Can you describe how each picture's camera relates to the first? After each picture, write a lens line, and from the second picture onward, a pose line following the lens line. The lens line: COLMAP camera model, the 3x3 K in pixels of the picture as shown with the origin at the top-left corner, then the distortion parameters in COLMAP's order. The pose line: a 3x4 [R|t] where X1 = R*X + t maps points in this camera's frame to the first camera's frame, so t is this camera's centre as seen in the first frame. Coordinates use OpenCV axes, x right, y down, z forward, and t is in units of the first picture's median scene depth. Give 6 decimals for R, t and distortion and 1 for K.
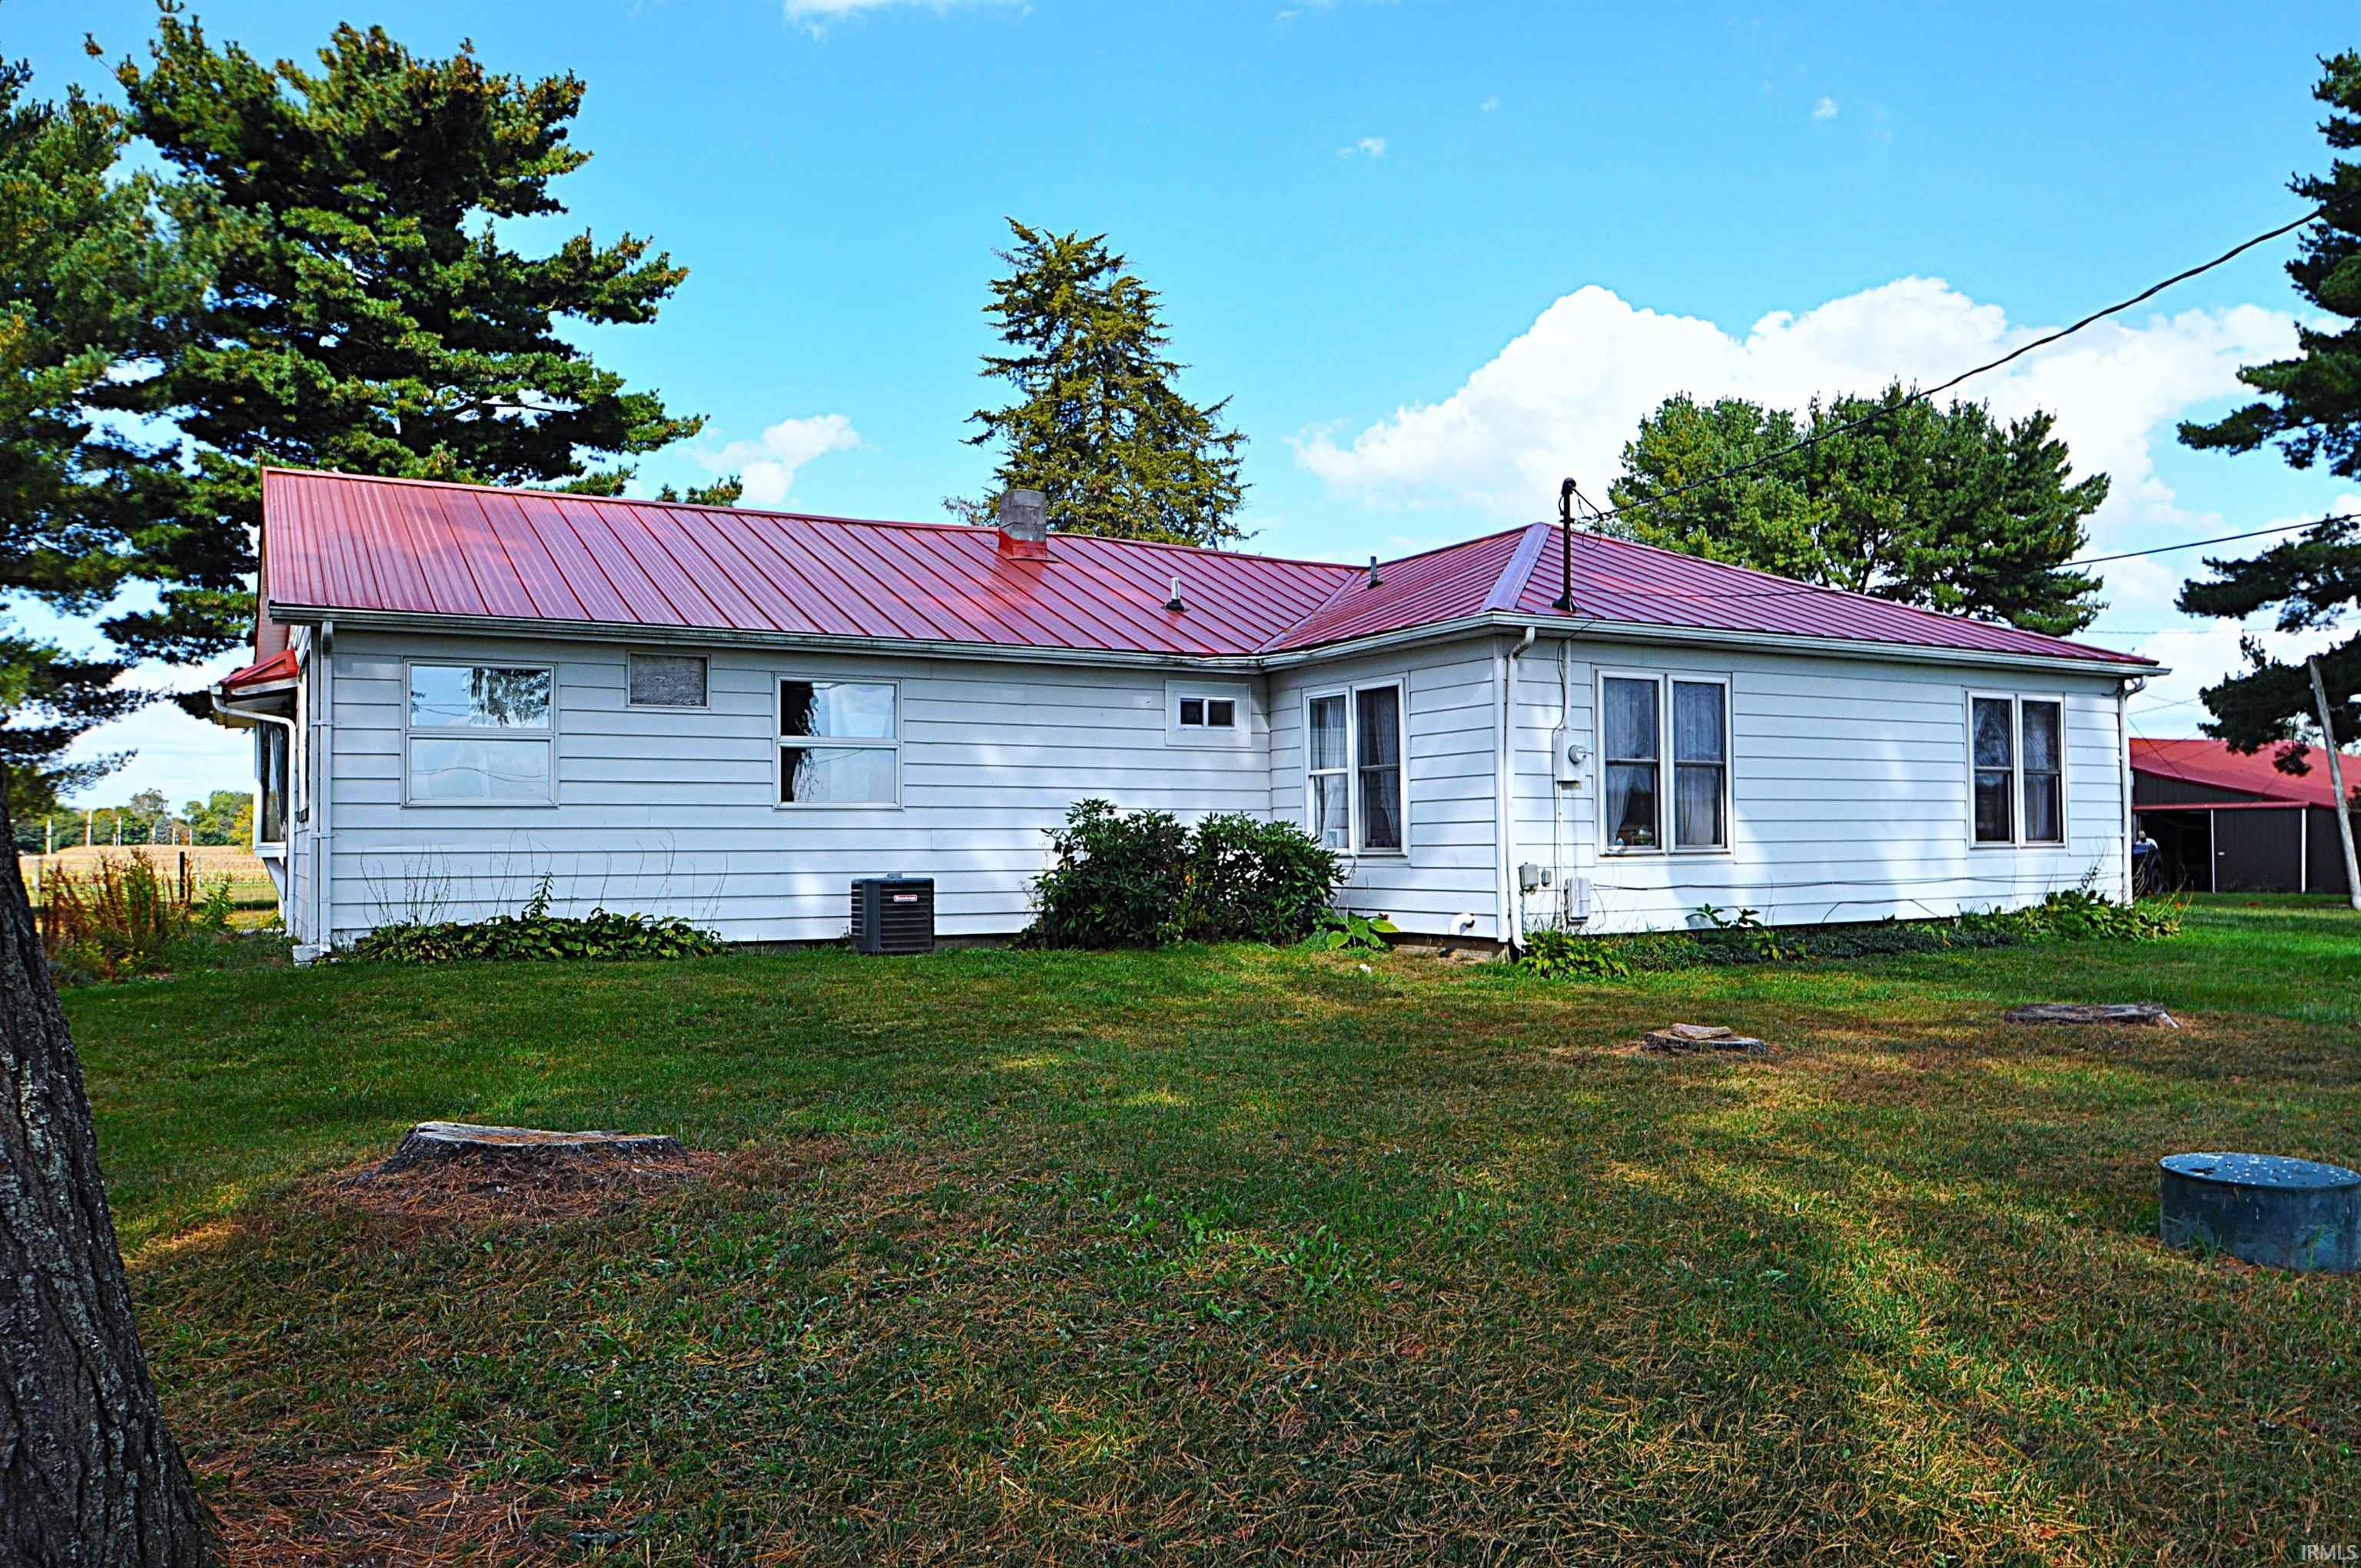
lens RADIAL K [[1701.9, 0, 1182.1], [0, 1701.9, 793.2], [0, 0, 1]] dist [-0.024271, 0.000929]
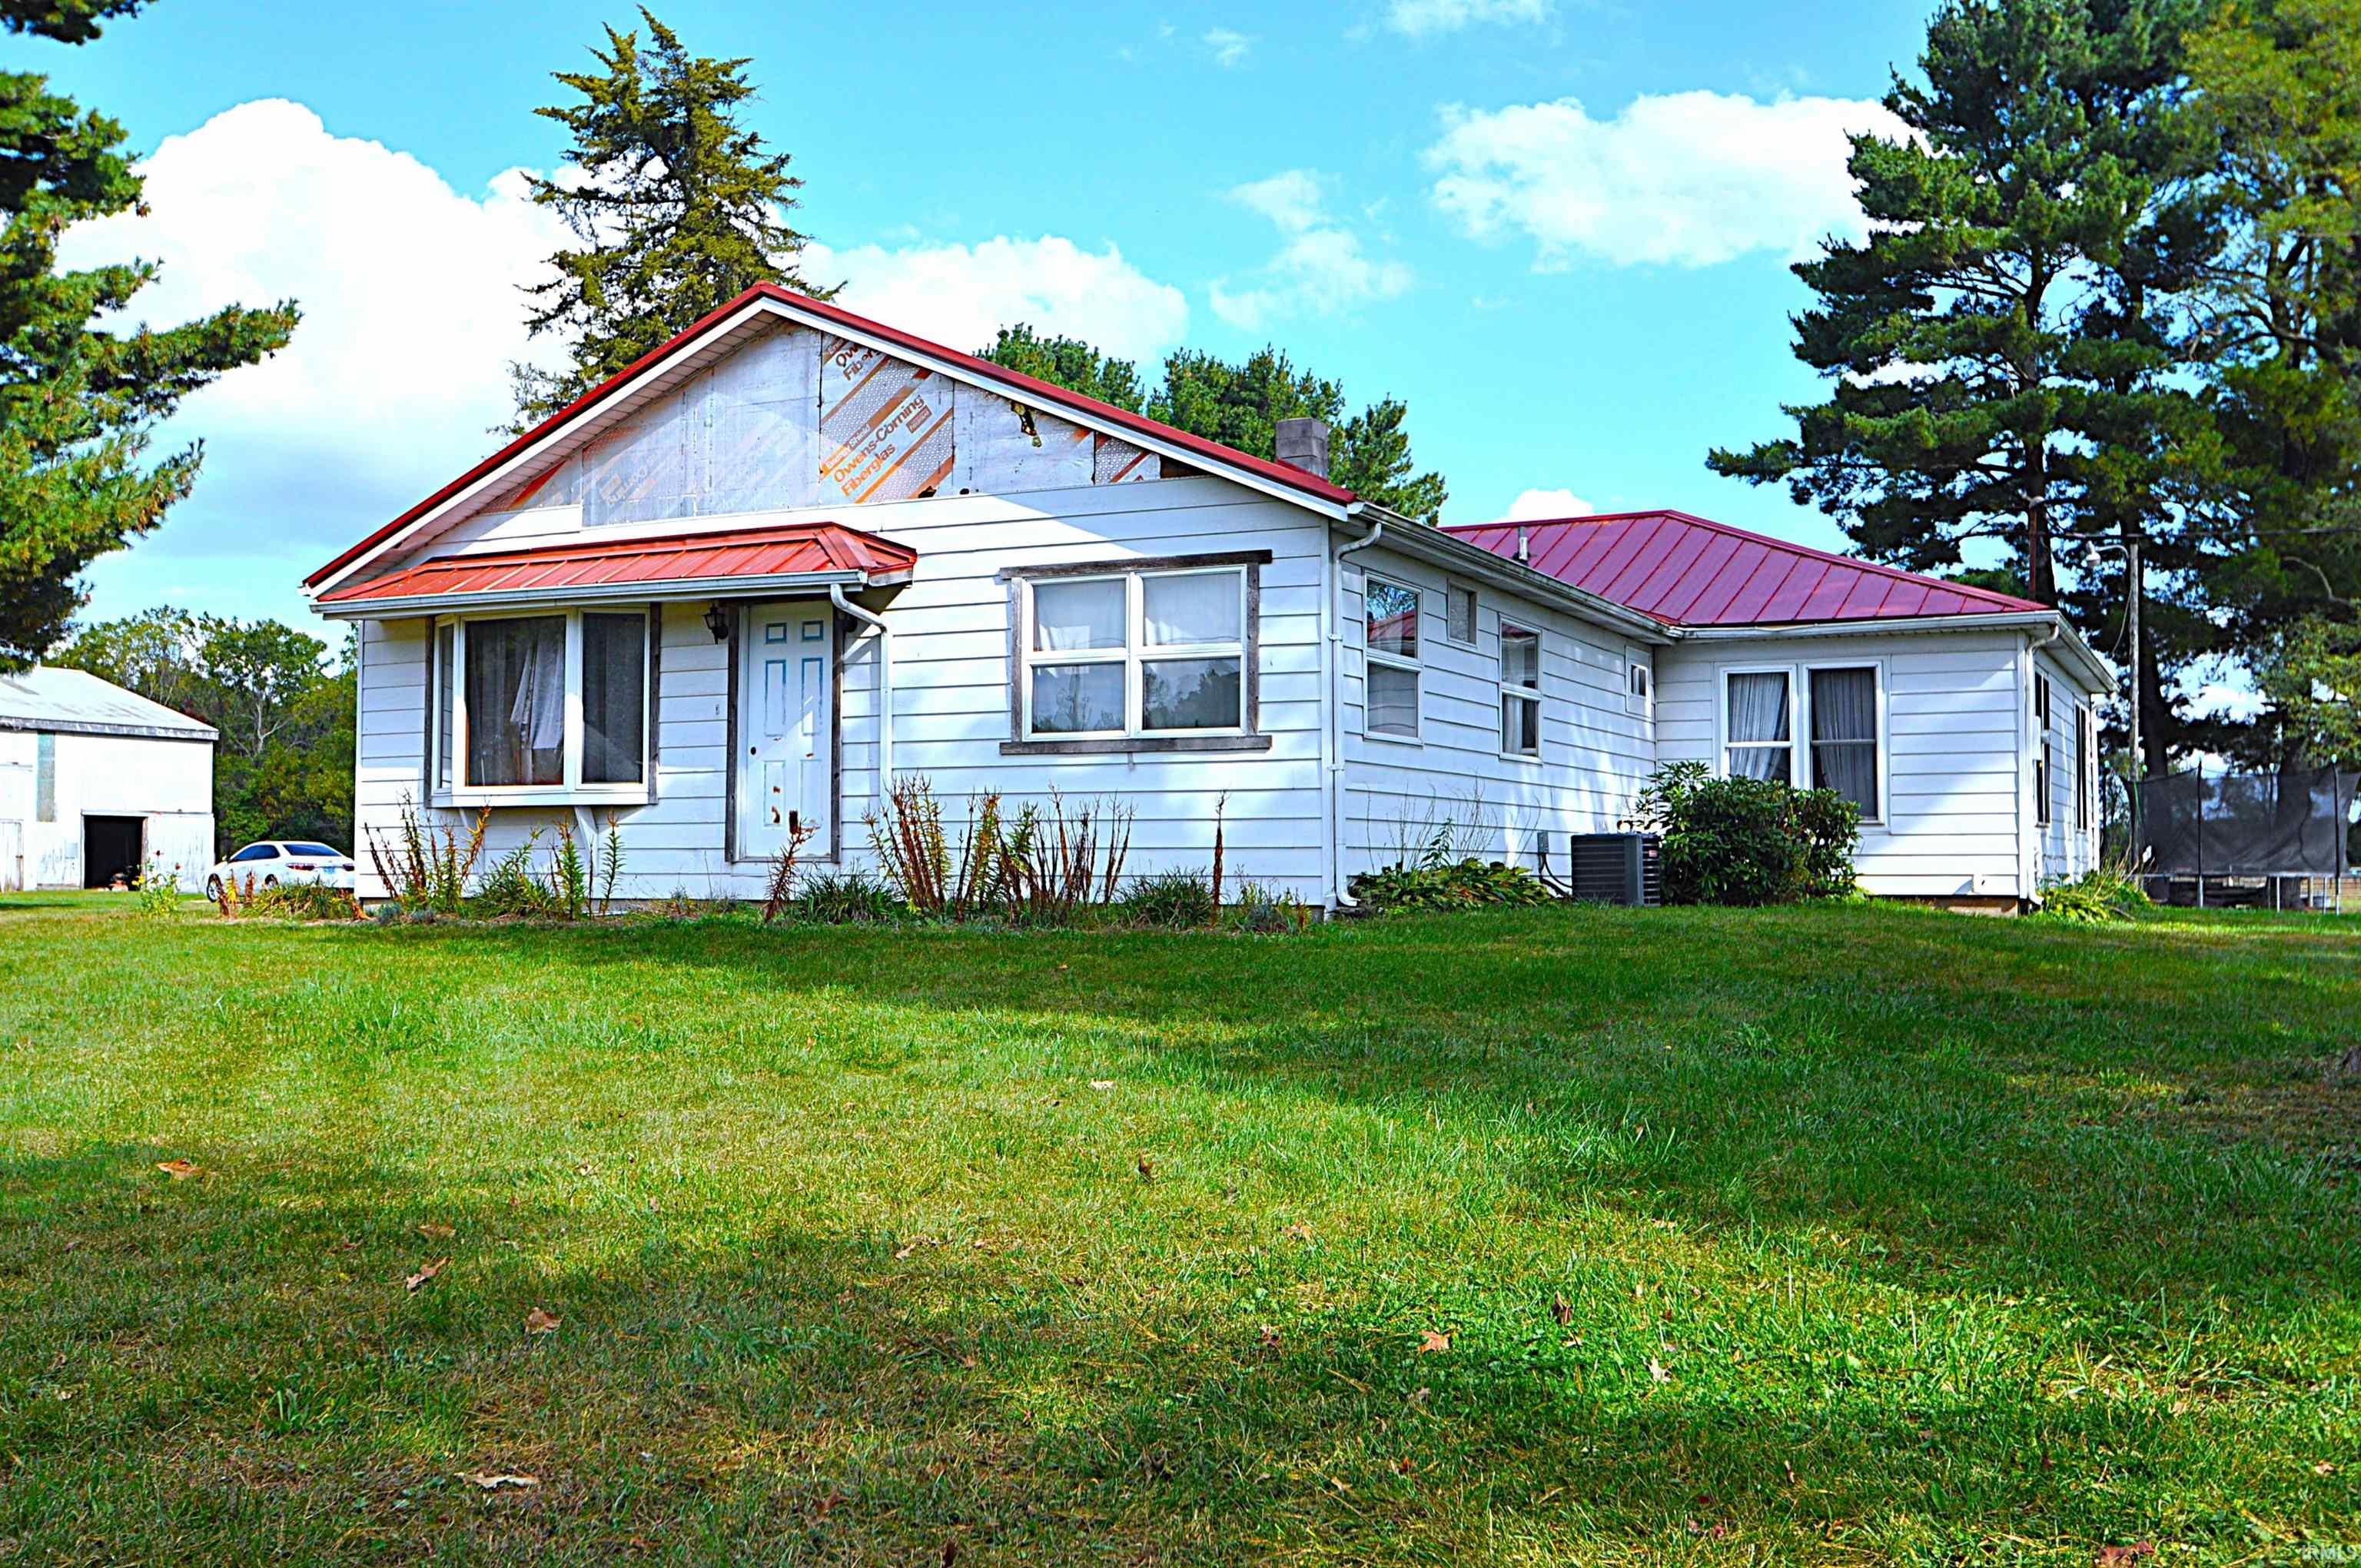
lens RADIAL K [[2272.3, 0, 1178.5], [0, 2272.3, 781.8], [0, 0, 1]] dist [-0.054016, 0.000000]
pose [[0.836969, 0.034345, 0.546171, -0.443535], [-0.028413, 0.999410, -0.019304, 0.021670], [-0.546512, 0.000638, 0.837451, 0.013877]]
